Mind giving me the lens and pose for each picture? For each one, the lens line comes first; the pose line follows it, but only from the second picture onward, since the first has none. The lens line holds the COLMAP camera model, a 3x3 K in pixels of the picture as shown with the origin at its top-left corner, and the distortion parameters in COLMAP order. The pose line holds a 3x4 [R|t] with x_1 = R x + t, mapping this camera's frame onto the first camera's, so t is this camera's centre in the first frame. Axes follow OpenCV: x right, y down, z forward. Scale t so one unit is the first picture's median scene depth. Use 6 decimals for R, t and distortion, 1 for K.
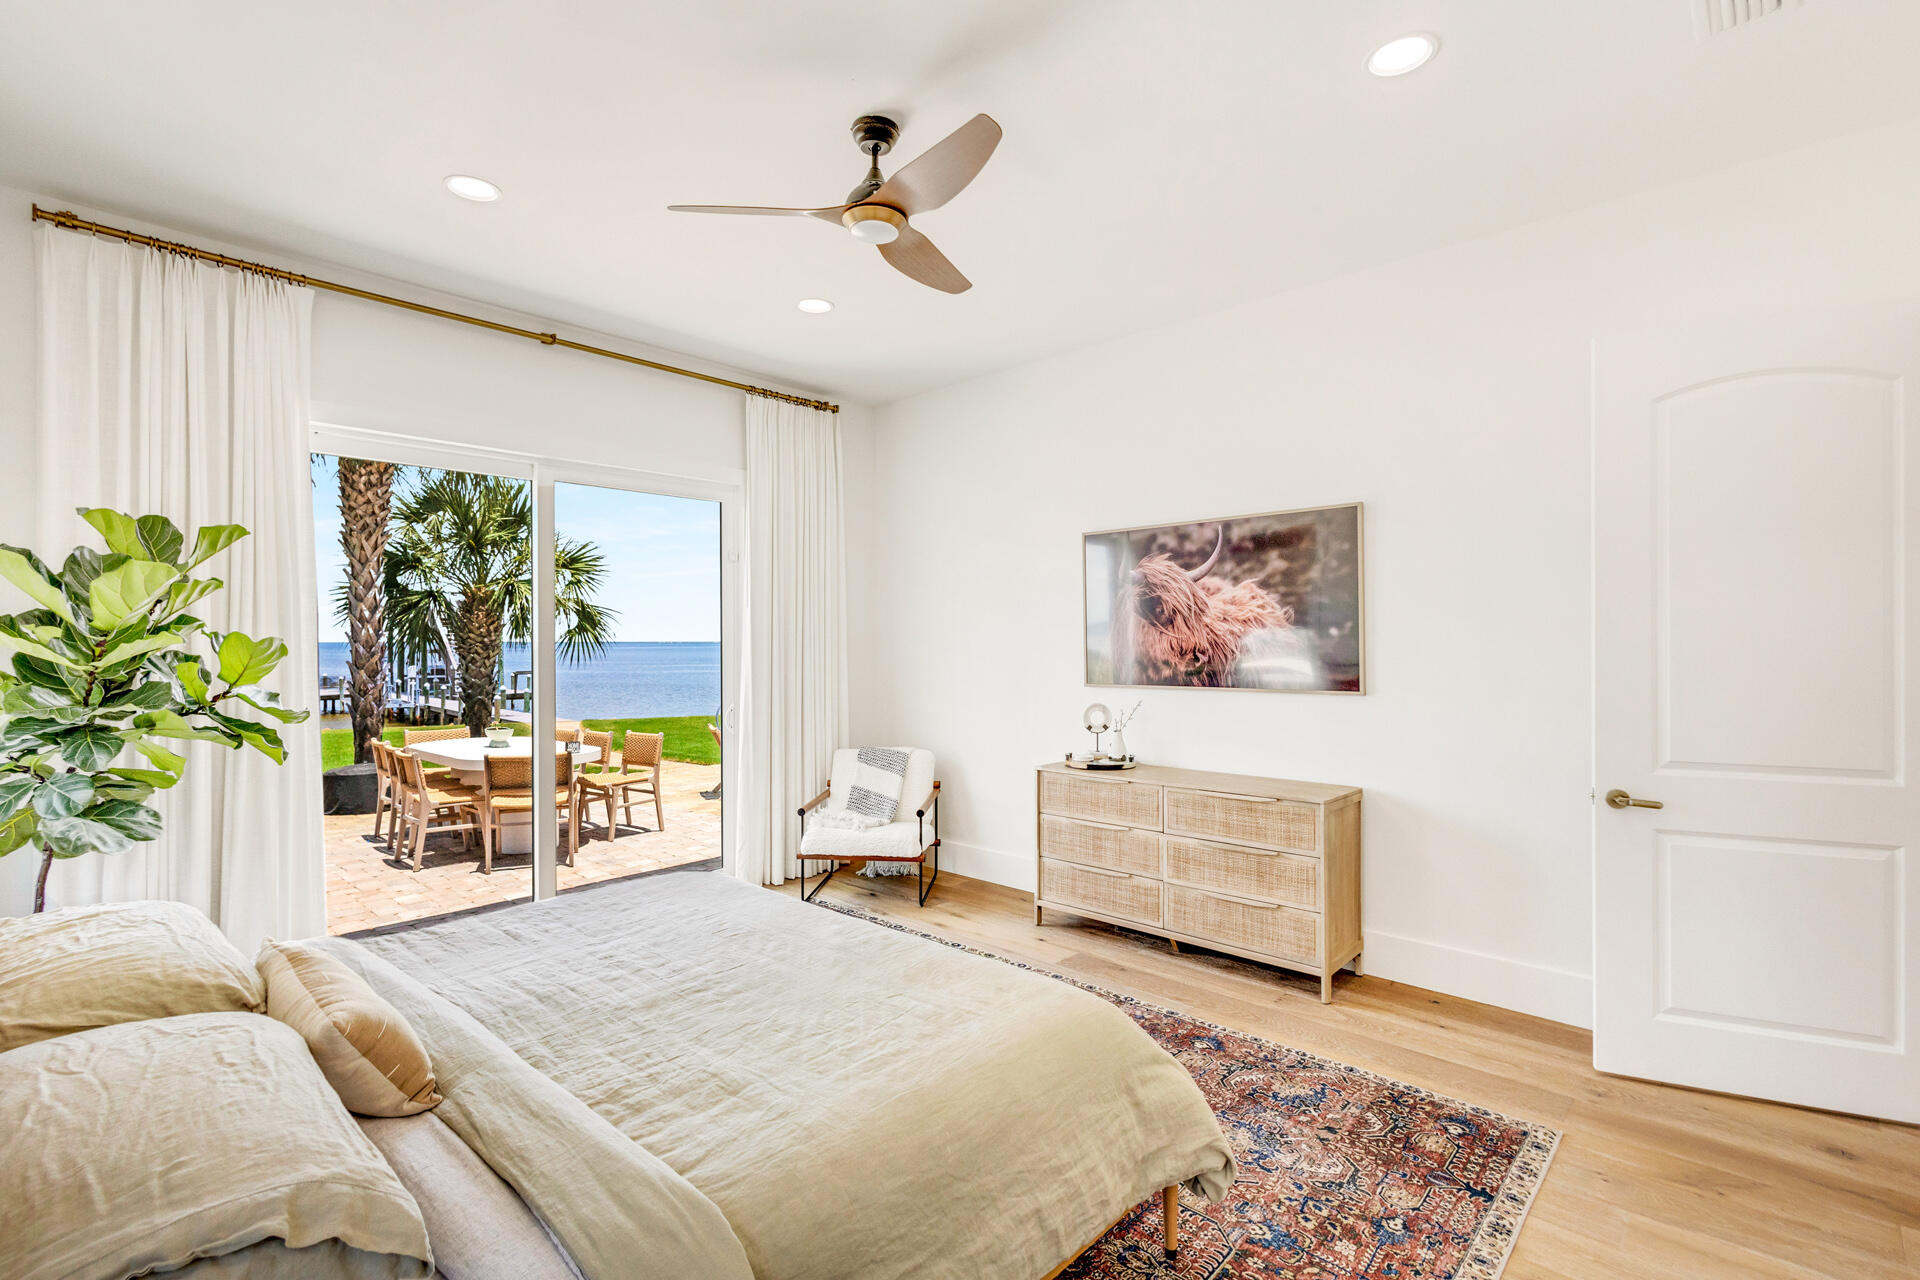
lens RADIAL K [[884.0, 0, 956.8], [0, 884.0, 636.2], [0, 0, 1]] dist [-0.000127, -0.000968]
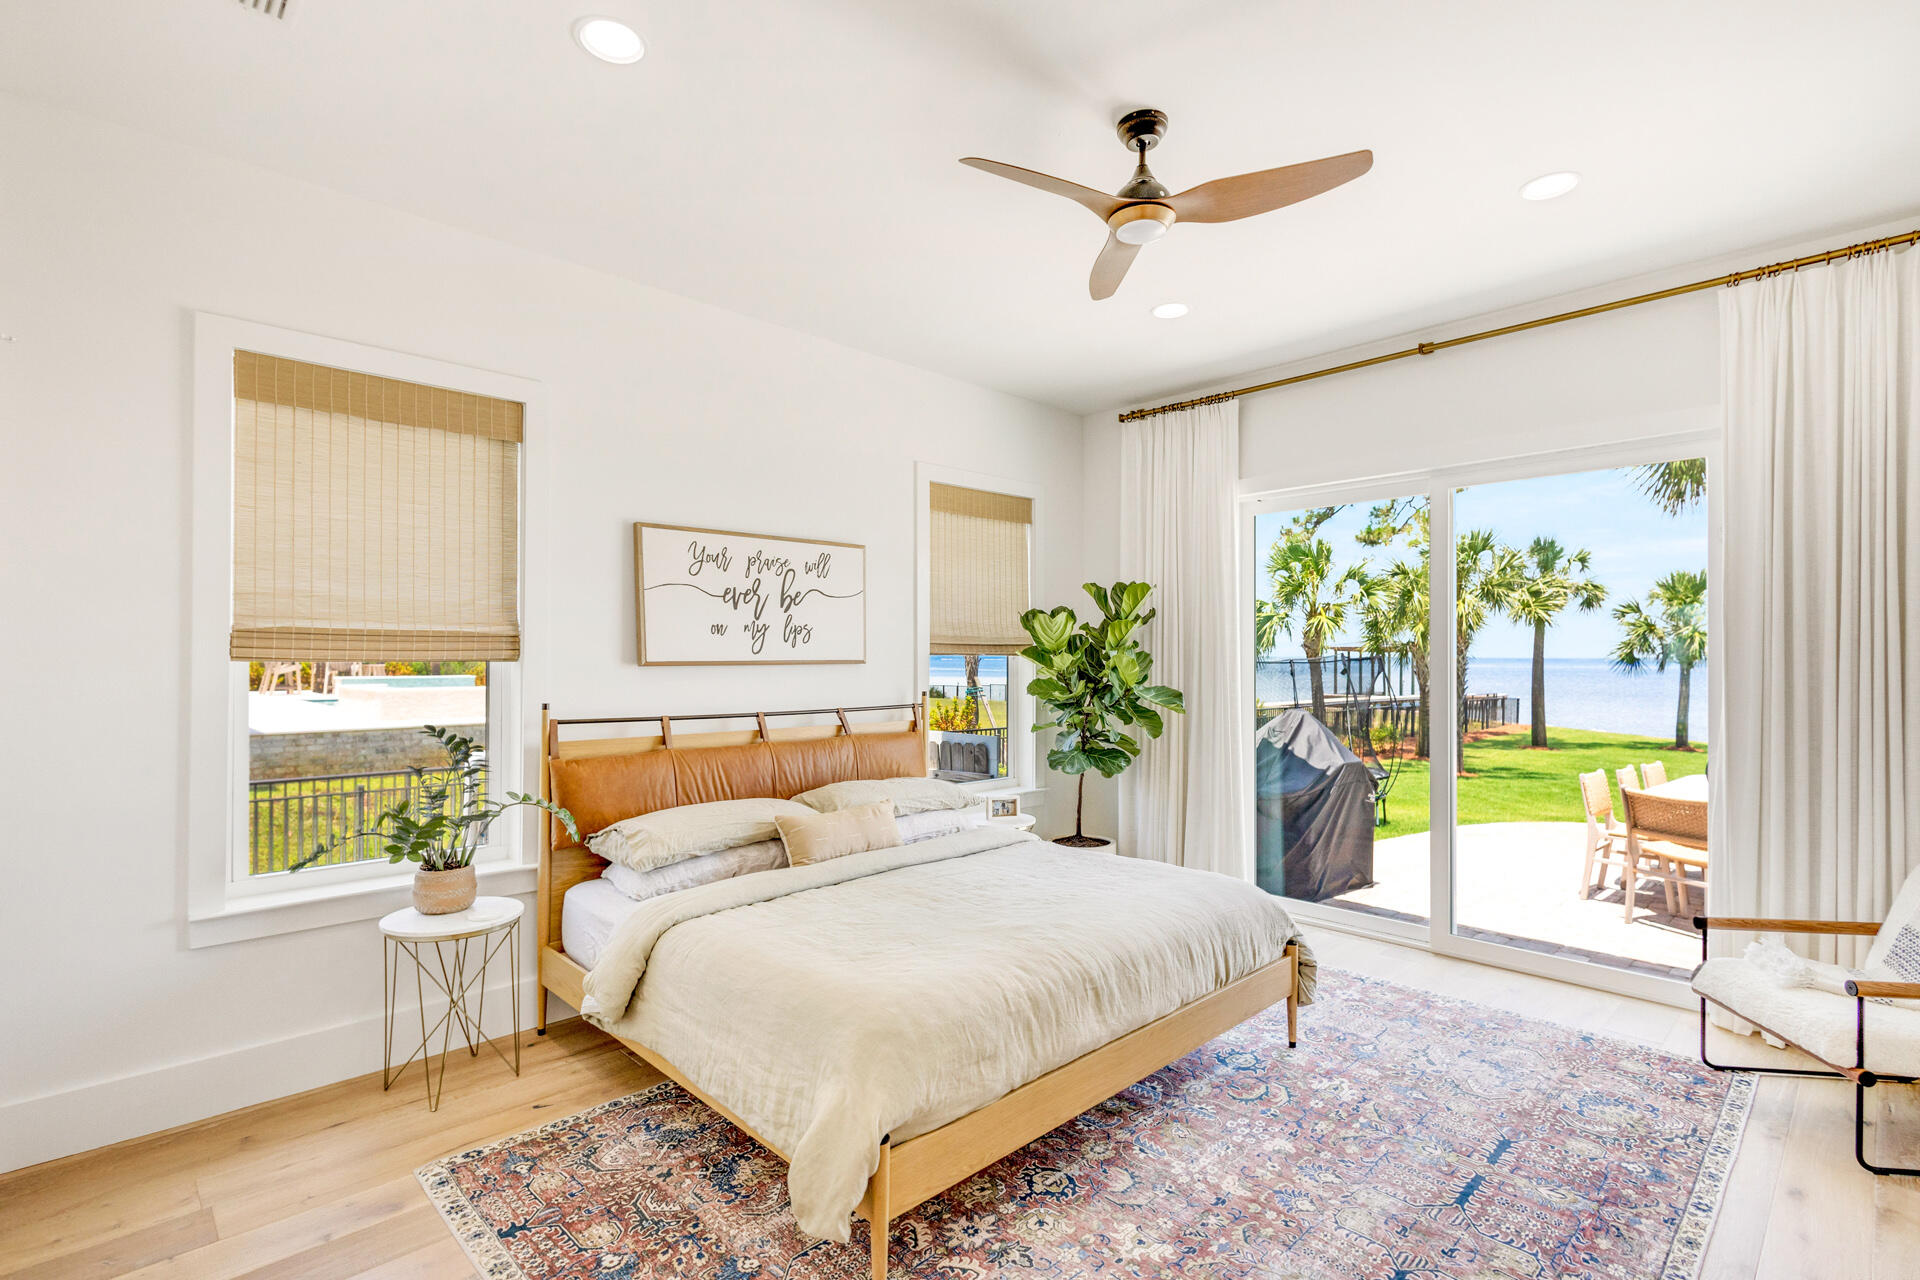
lens RADIAL K [[884.0, 0, 956.6], [0, 884.0, 656.8], [0, 0, 1]] dist [-0.000127, -0.000968]
pose [[-0.042021, -0.004023, -0.999109, 0.600464], [0.006006, 0.999973, -0.004279, 0.004838], [0.999099, -0.006180, -0.041996, 0.589129]]
